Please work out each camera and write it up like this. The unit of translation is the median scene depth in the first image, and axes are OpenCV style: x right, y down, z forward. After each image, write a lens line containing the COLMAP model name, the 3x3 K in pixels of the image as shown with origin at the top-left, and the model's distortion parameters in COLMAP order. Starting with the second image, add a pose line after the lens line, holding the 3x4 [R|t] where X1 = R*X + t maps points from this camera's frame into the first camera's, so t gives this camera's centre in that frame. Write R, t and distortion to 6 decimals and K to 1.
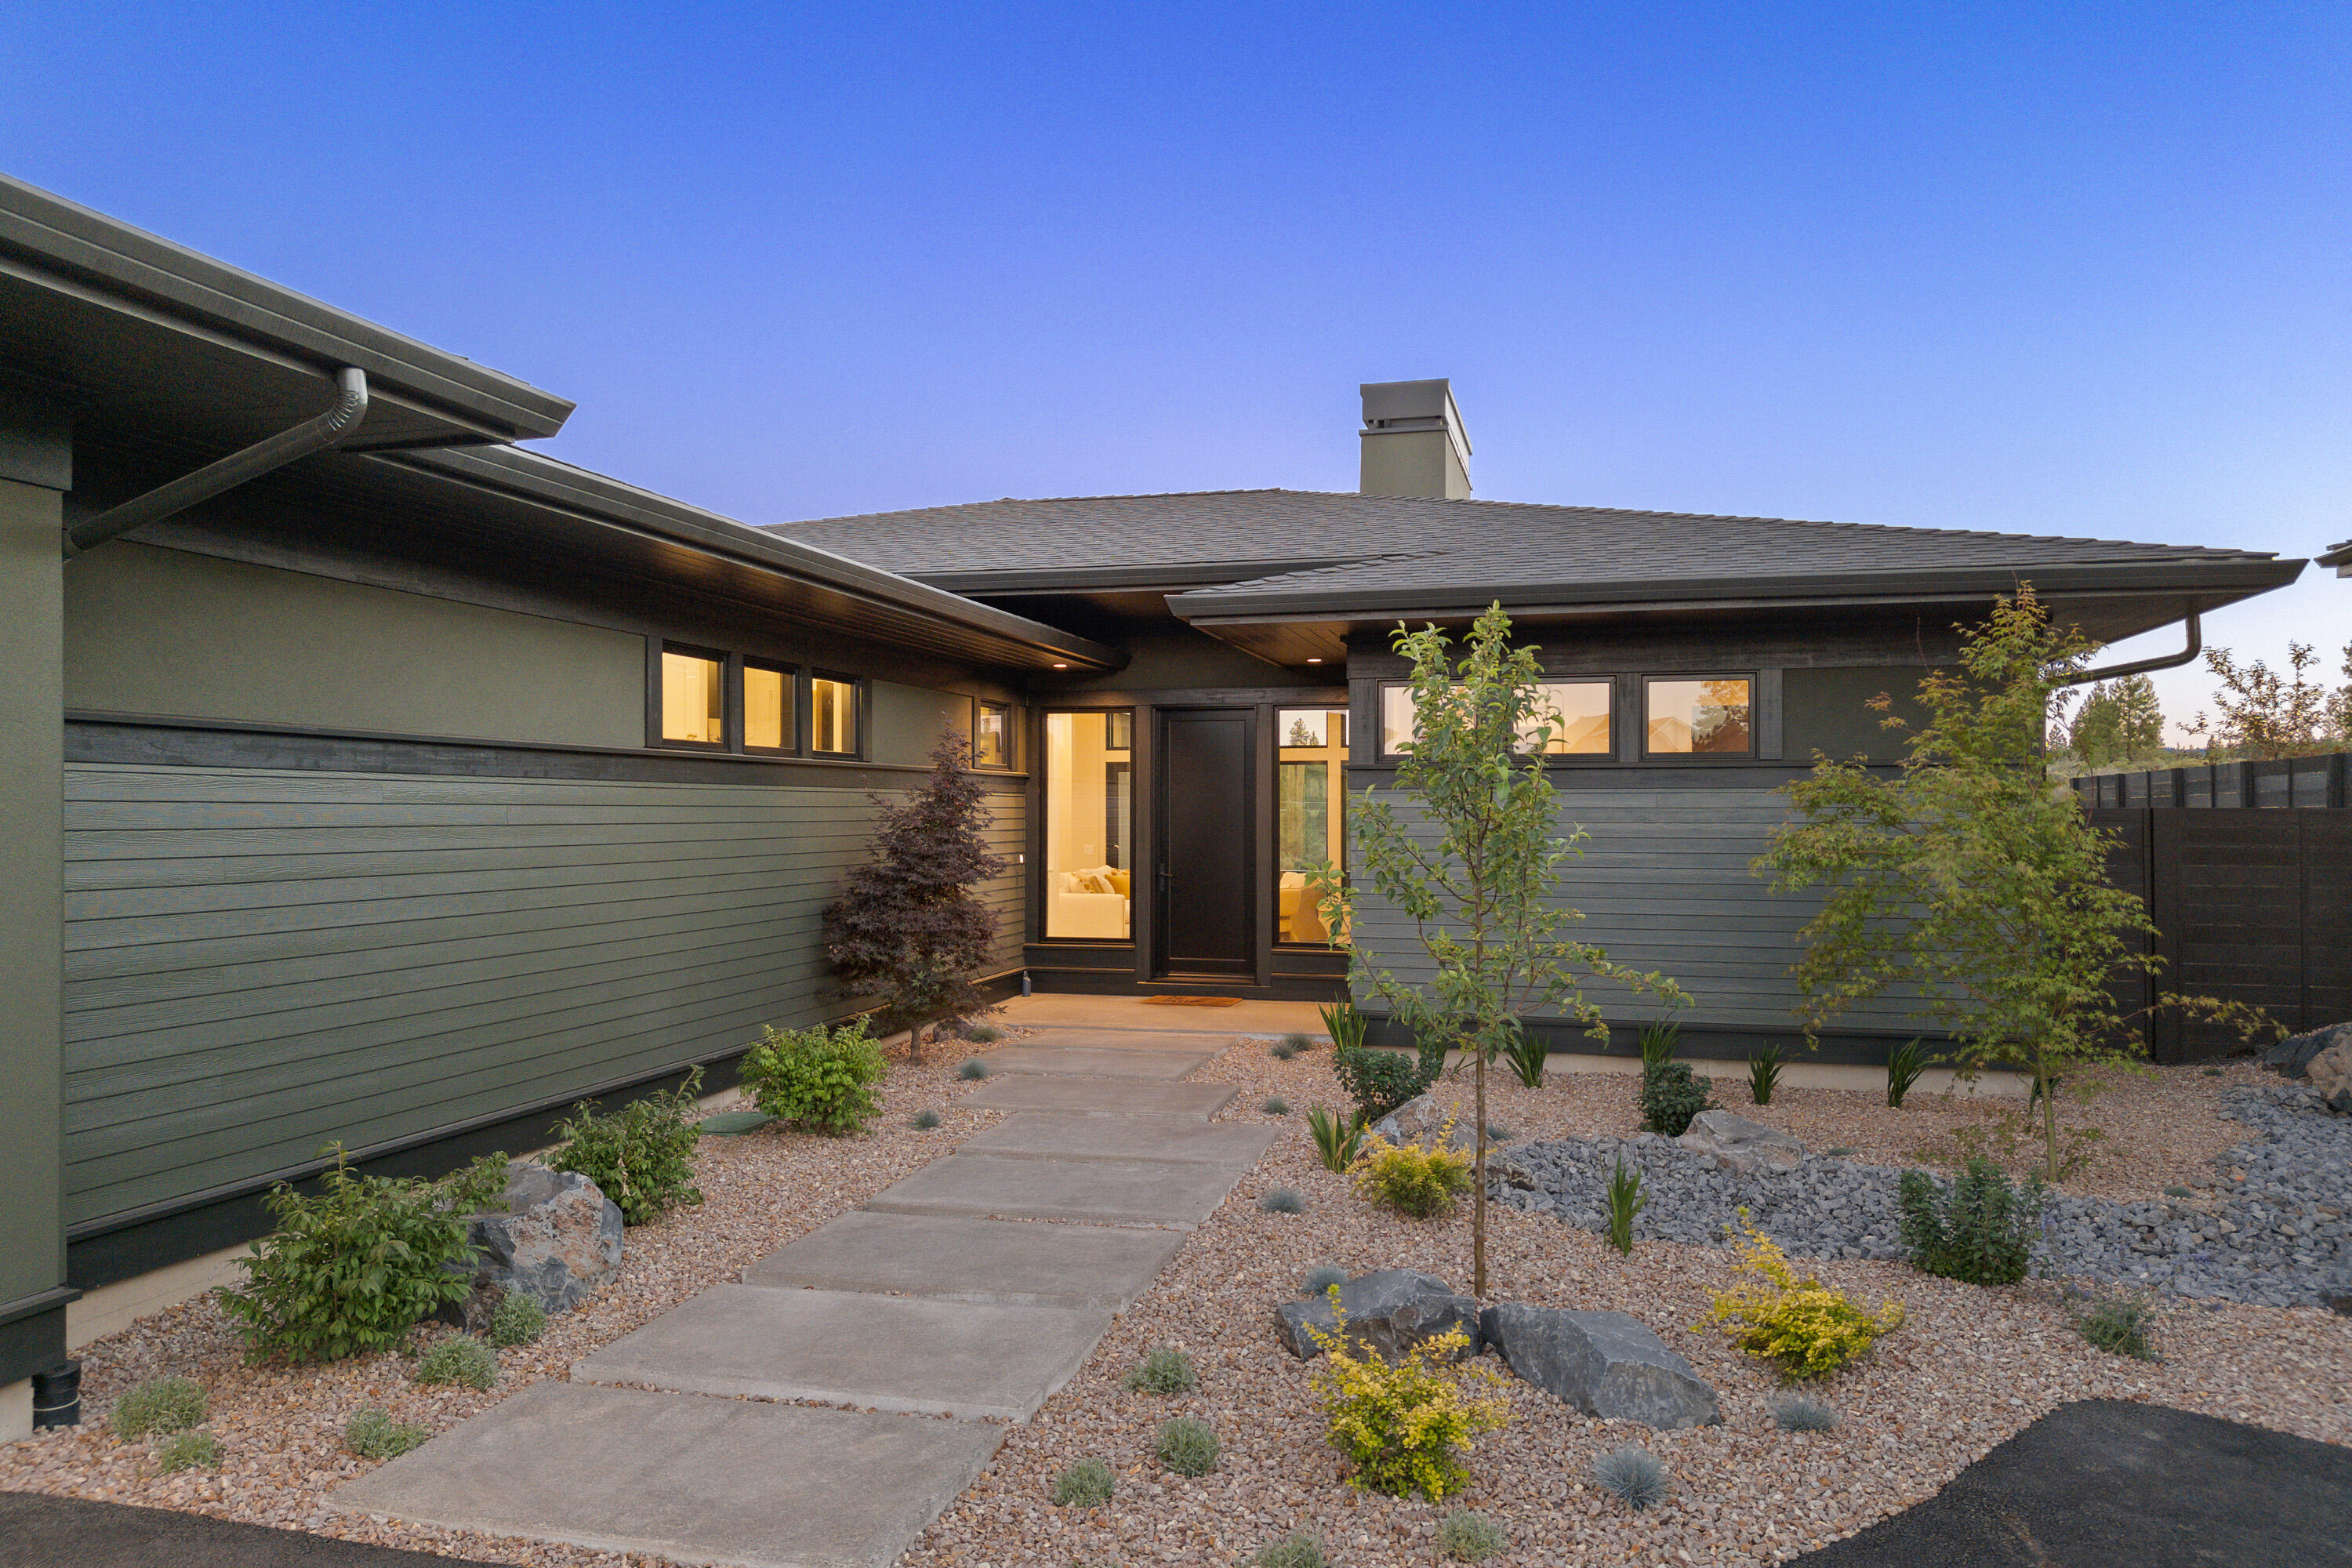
lens RADIAL K [[1627.9, 0, 1176.0], [0, 1627.9, 784.0], [0, 0, 1]] dist [0.095994, -0.136602]
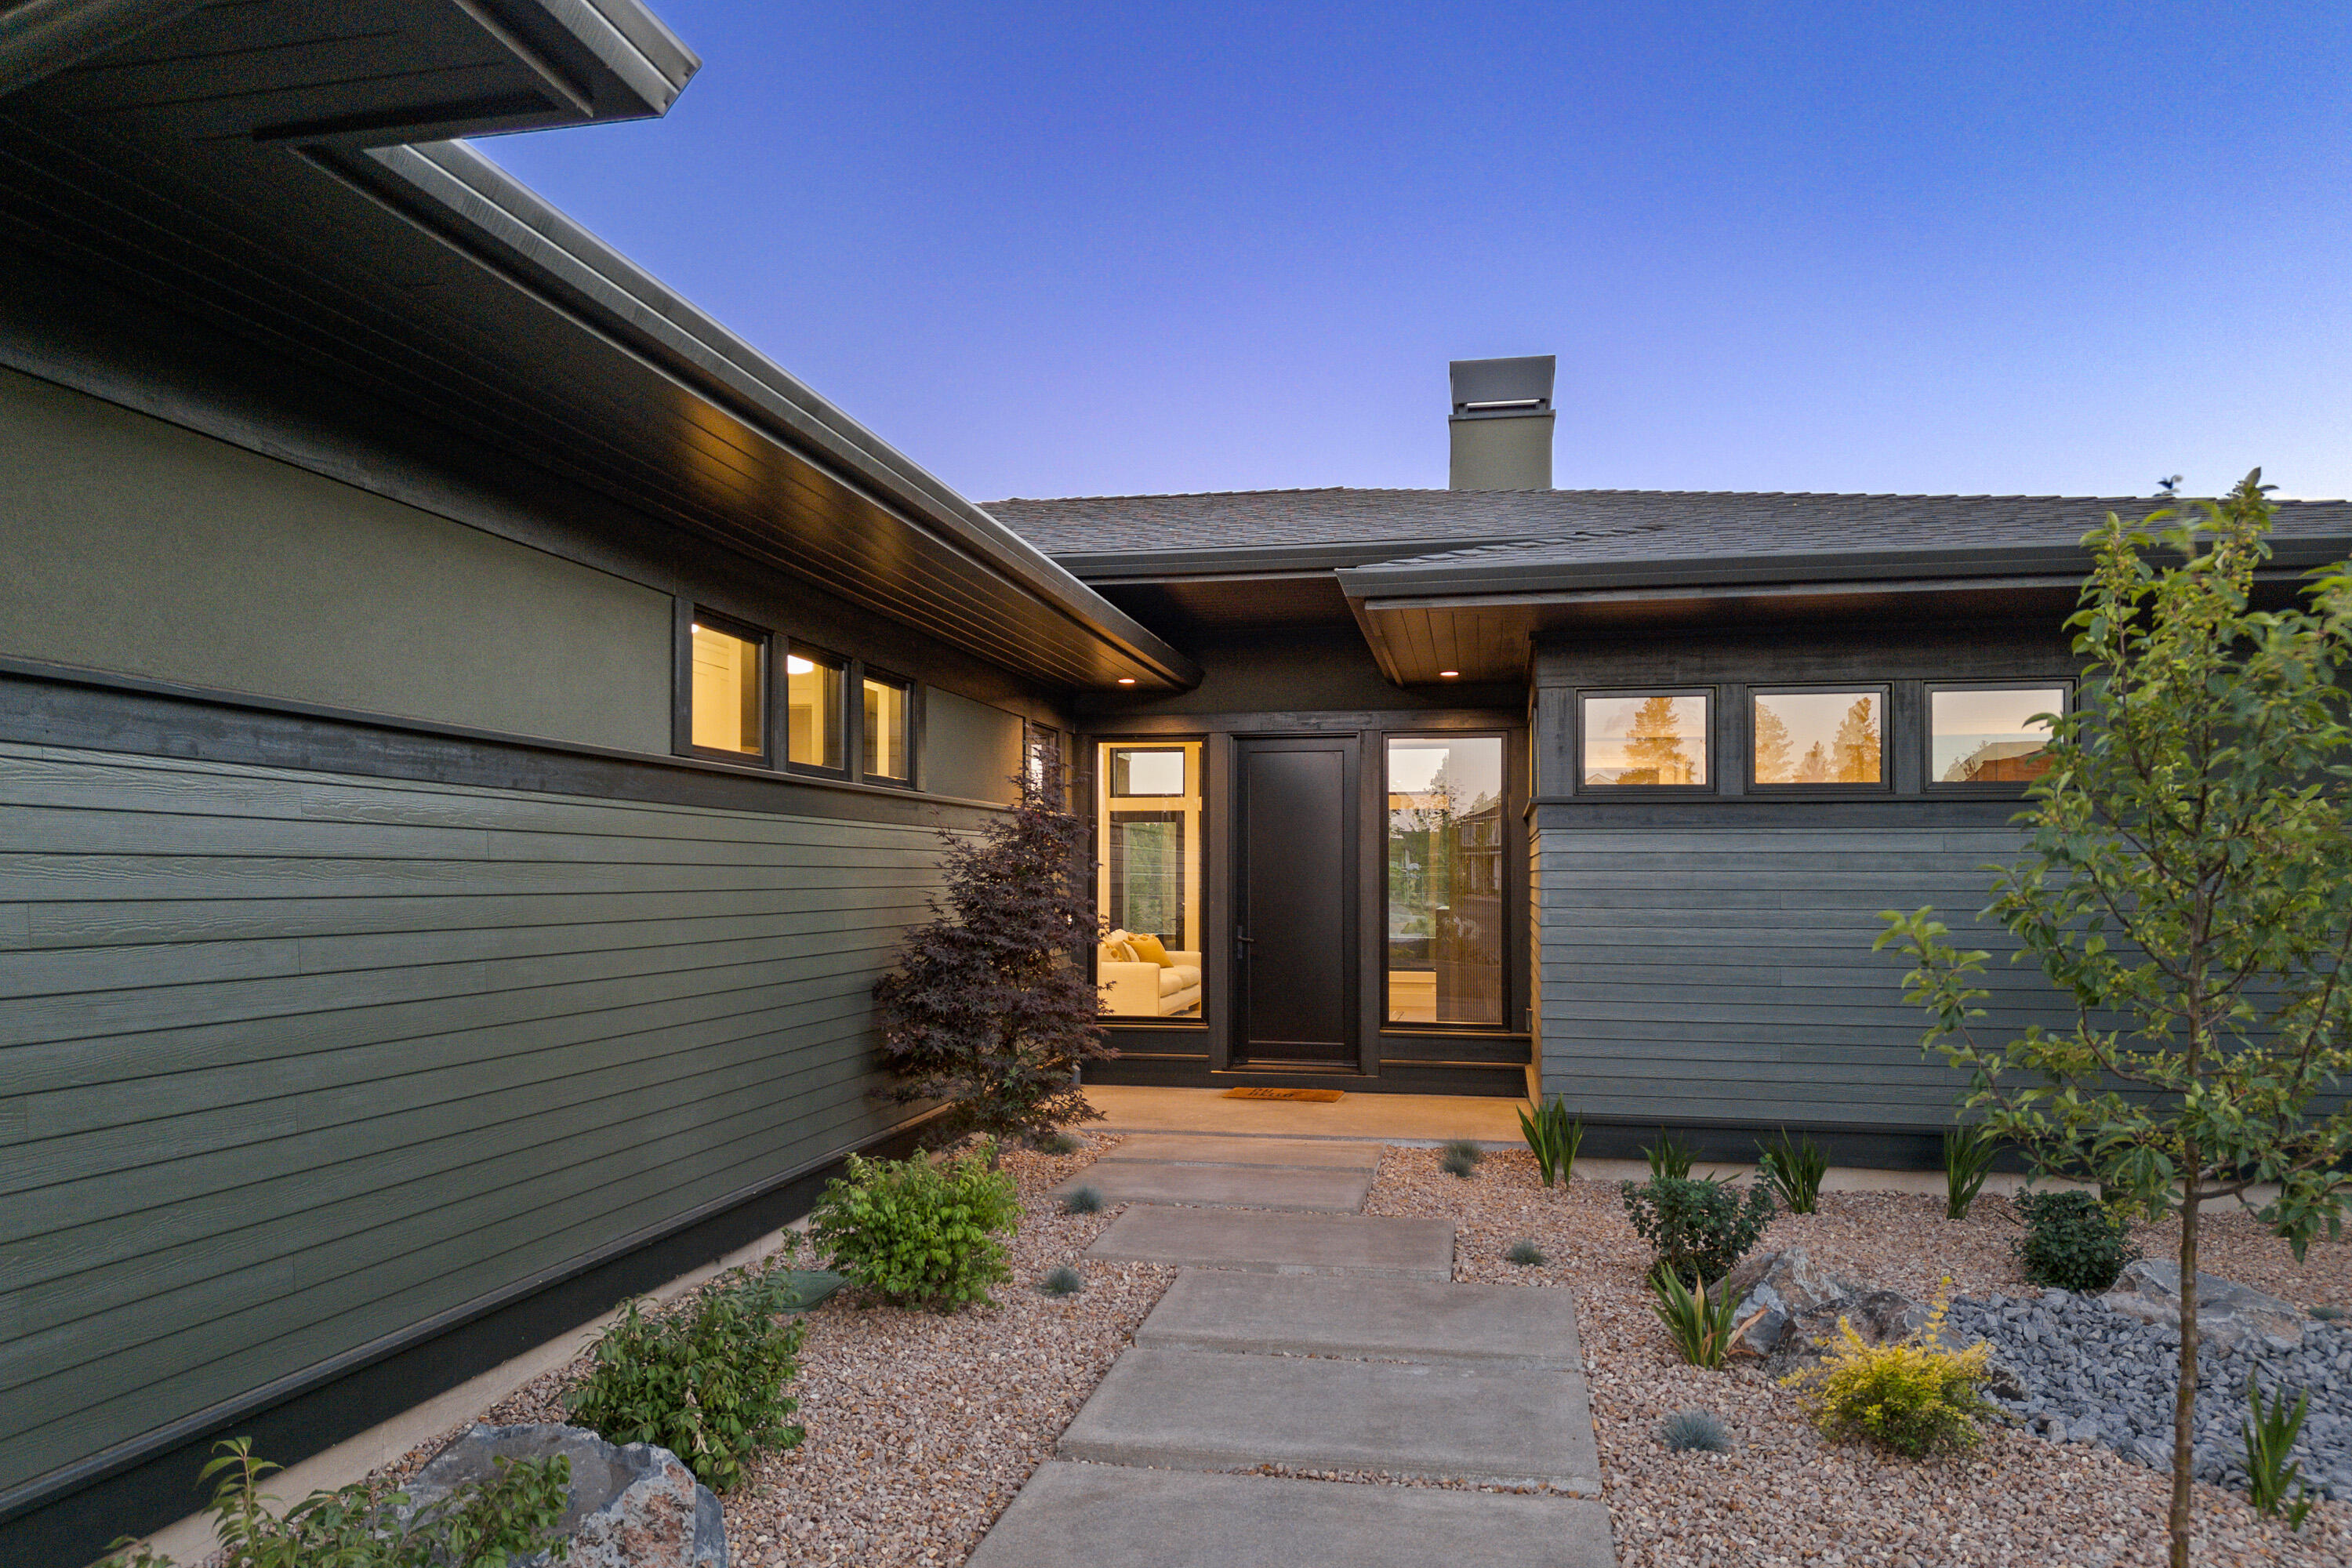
lens RADIAL K [[1646.4, 0, 1174.5], [0, 1646.4, 831.3], [0, 0, 1]] dist [0.087639, -0.100652]
pose [[0.997934, 0.002706, 0.064197, -0.136049], [-0.001970, 0.999932, -0.011525, 0.015806], [-0.064224, 0.011374, 0.997871, 0.248049]]
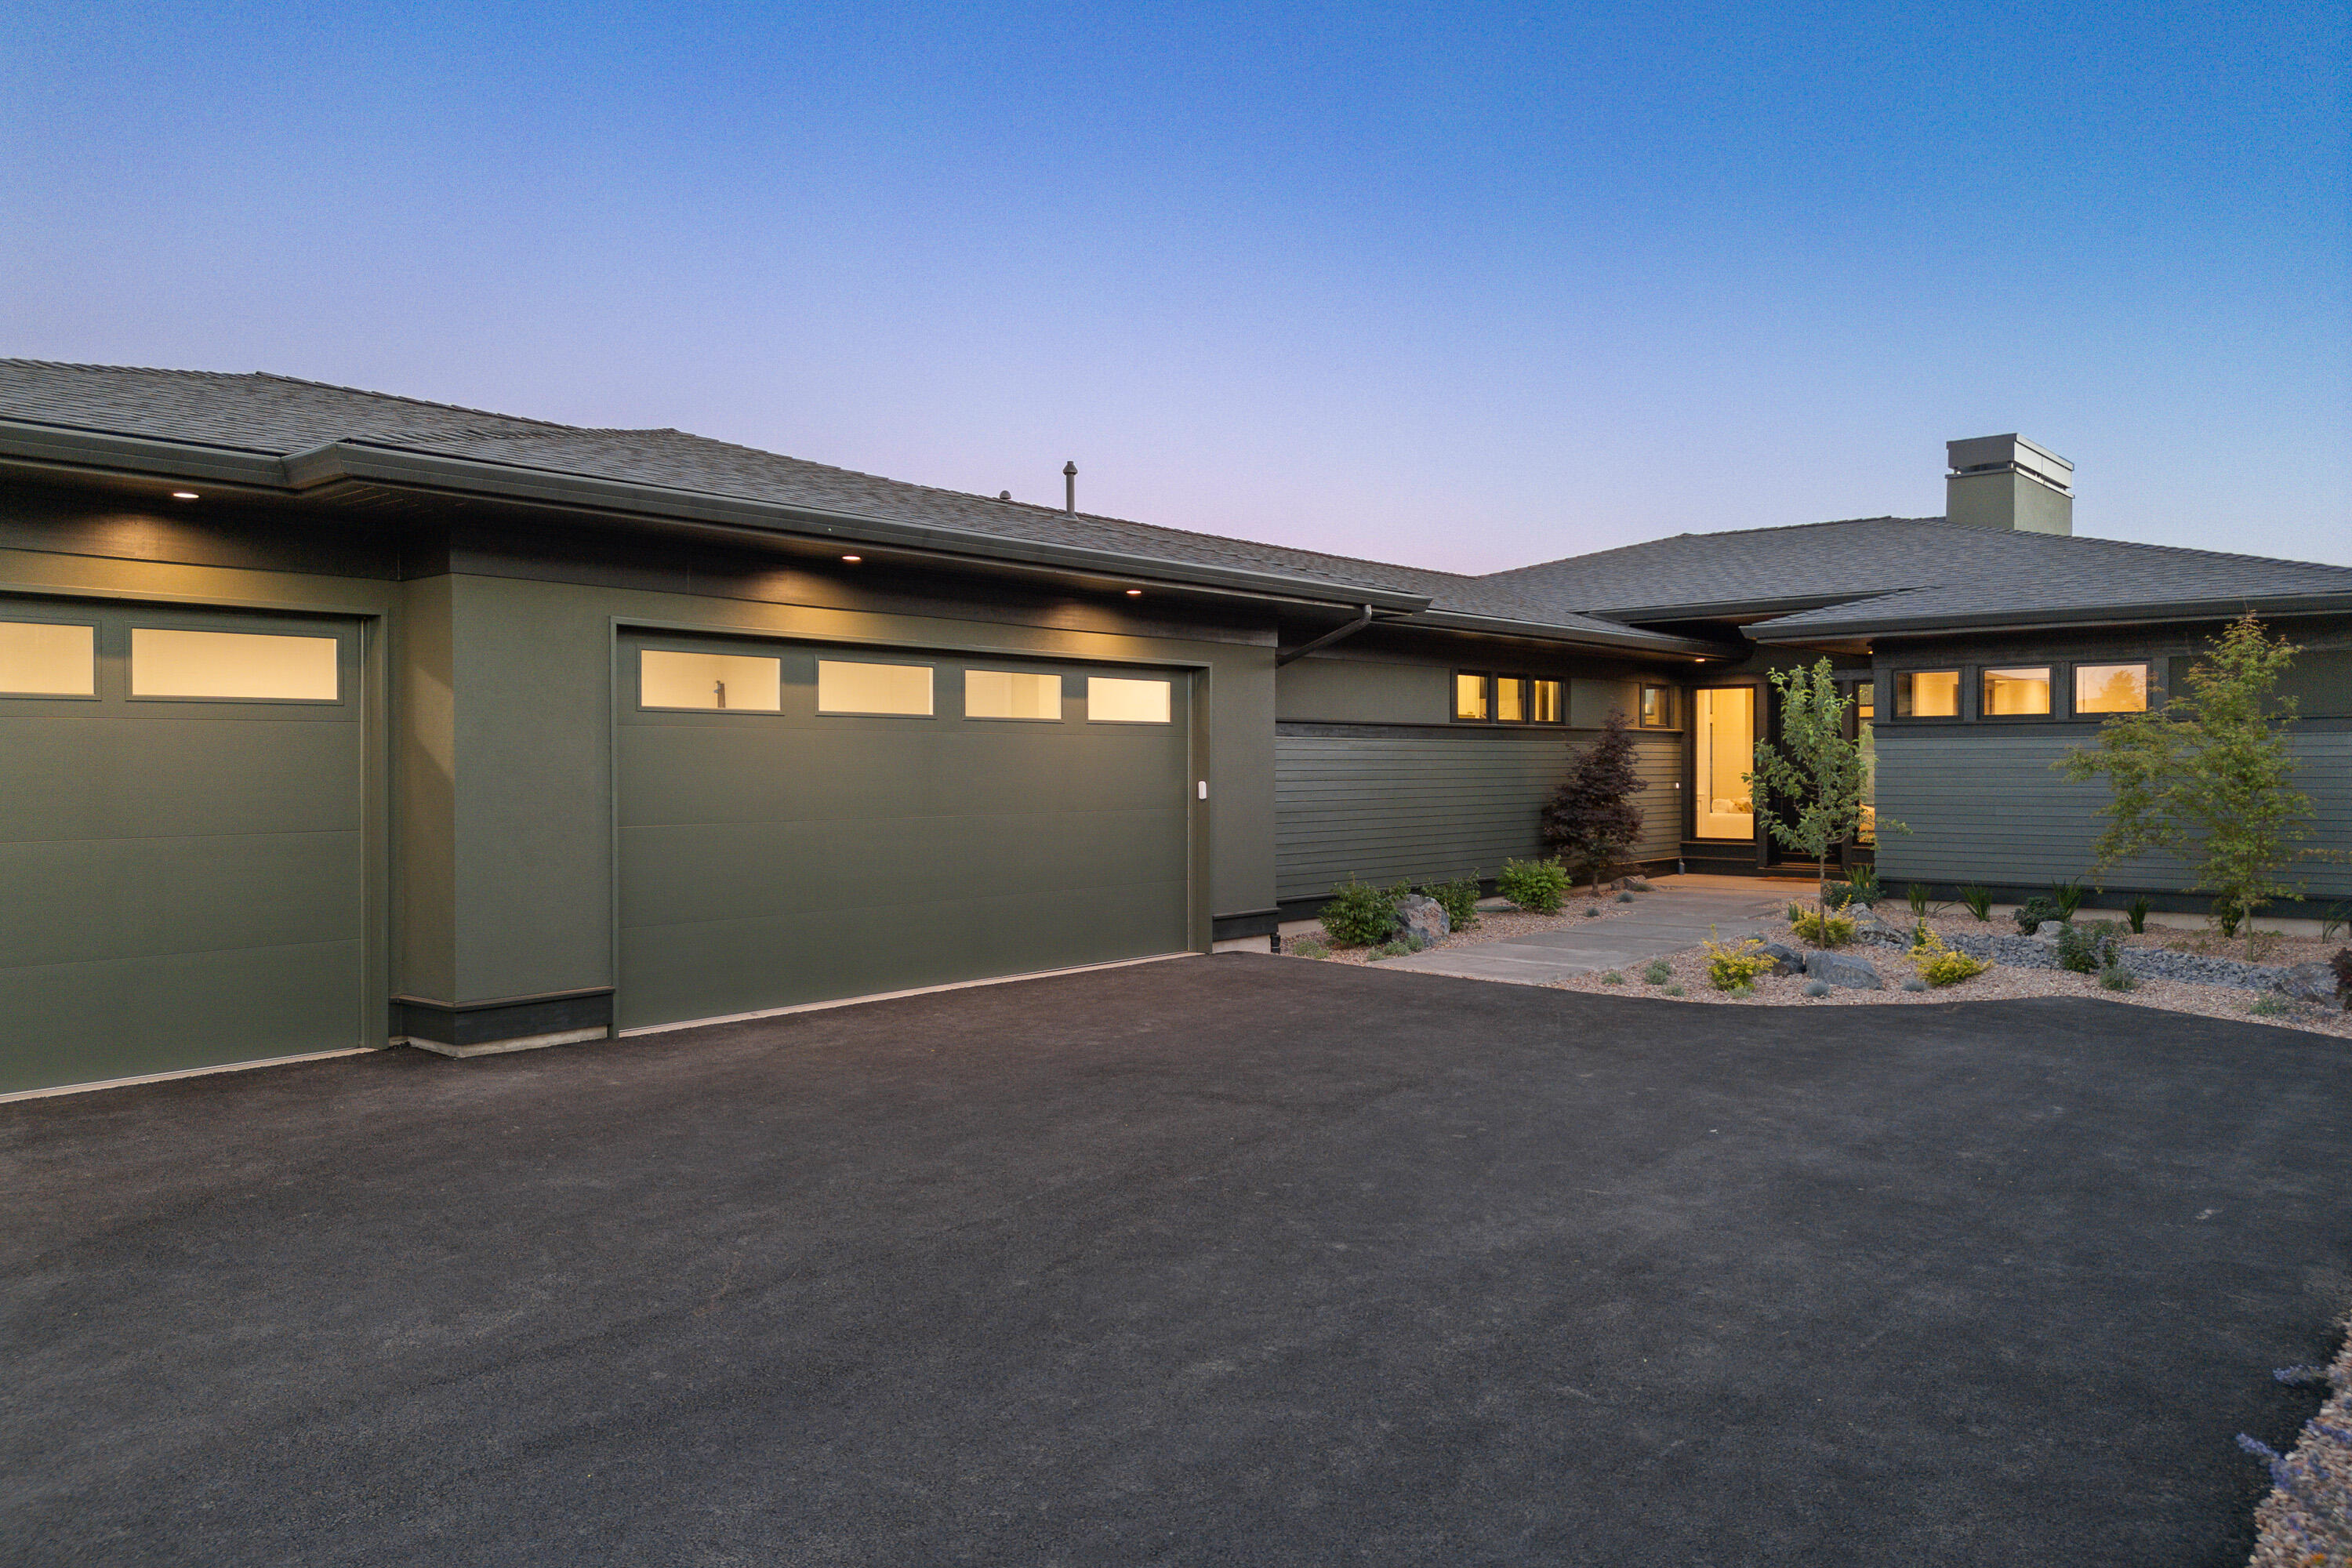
lens RADIAL K [[1627.9, 0, 1176.0], [0, 1627.9, 784.0], [0, 0, 1]] dist [0.095994, -0.136602]
pose [[0.896902, 0.002605, -0.442221, 0.236418], [0.010175, 0.999596, 0.026523, -0.002568], [0.442111, -0.028288, 0.896514, -0.855539]]
